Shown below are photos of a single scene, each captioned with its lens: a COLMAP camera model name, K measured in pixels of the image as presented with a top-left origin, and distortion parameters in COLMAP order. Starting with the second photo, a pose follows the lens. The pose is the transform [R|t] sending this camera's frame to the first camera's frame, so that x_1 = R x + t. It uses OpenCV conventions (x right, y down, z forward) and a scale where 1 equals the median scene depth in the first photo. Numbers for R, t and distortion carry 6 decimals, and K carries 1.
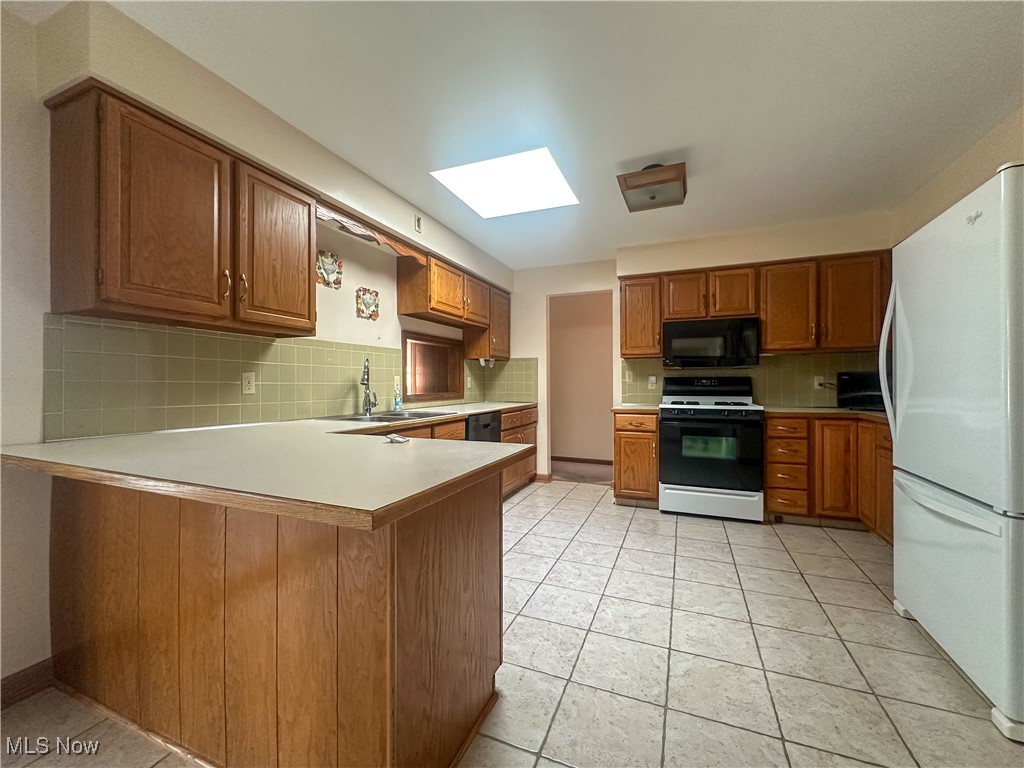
lens RADIAL K [[425.2, 0, 512.0], [0, 425.2, 384.0], [0, 0, 1]] dist [-0.000631, 0.000058]
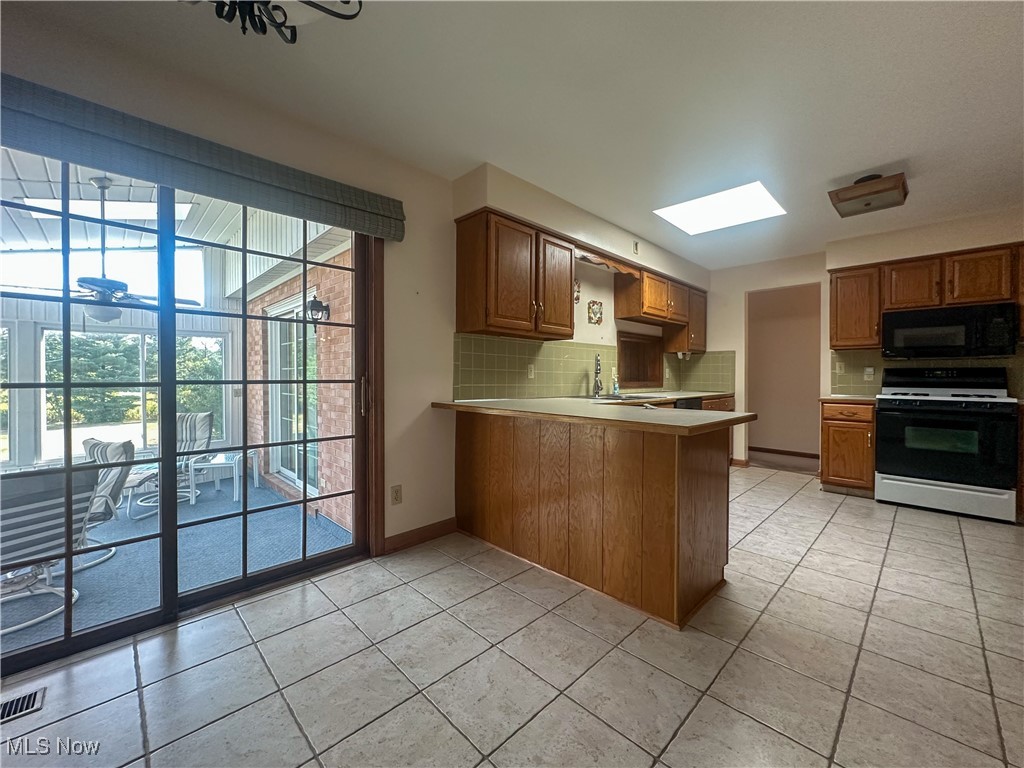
lens RADIAL K [[420.1, 0, 504.1], [0, 420.1, 379.4], [0, 0, 1]] dist [-0.000620, 0.000202]
pose [[0.917808, 0.008834, -0.396927, -0.077986], [-0.007190, 0.999958, 0.005627, 0.013398], [0.396961, -0.002311, 0.917833, -0.297878]]
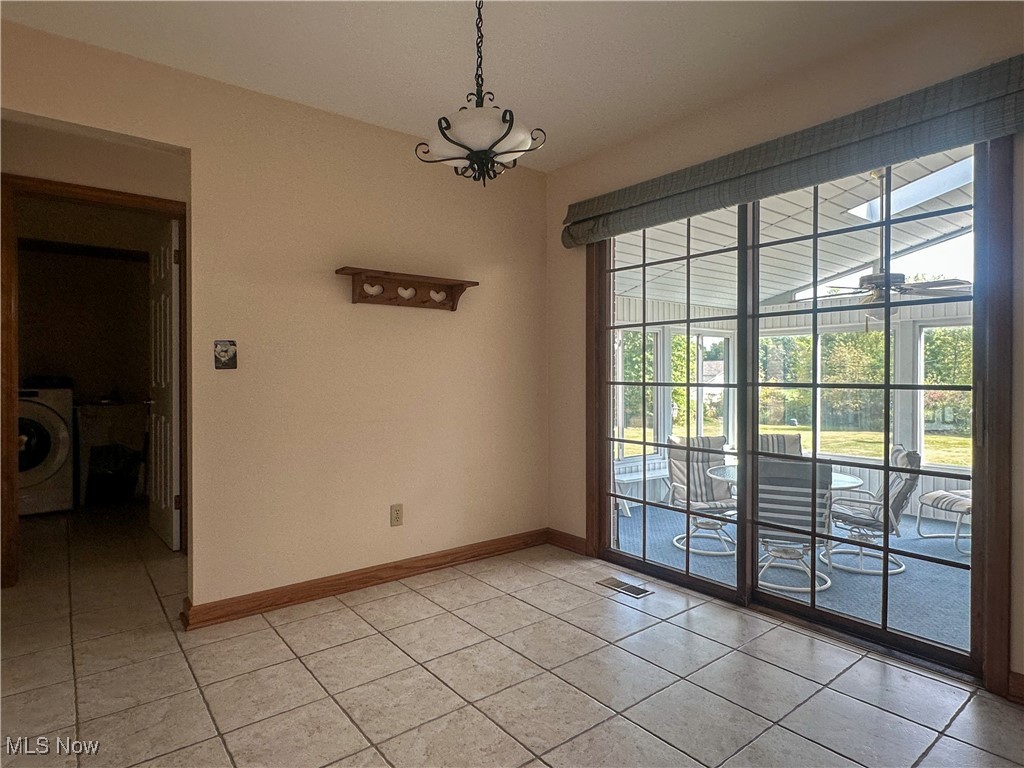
lens RADIAL K [[567.4, 0, 512.0], [0, 567.4, 384.0], [0, 0, 1]] dist [0.001848, 0.000417]
pose [[-0.490509, 0.016413, -0.871282, 0.658463], [0.001284, 0.999835, 0.018112, -0.005970], [0.871435, 0.007765, -0.490449, 1.060758]]
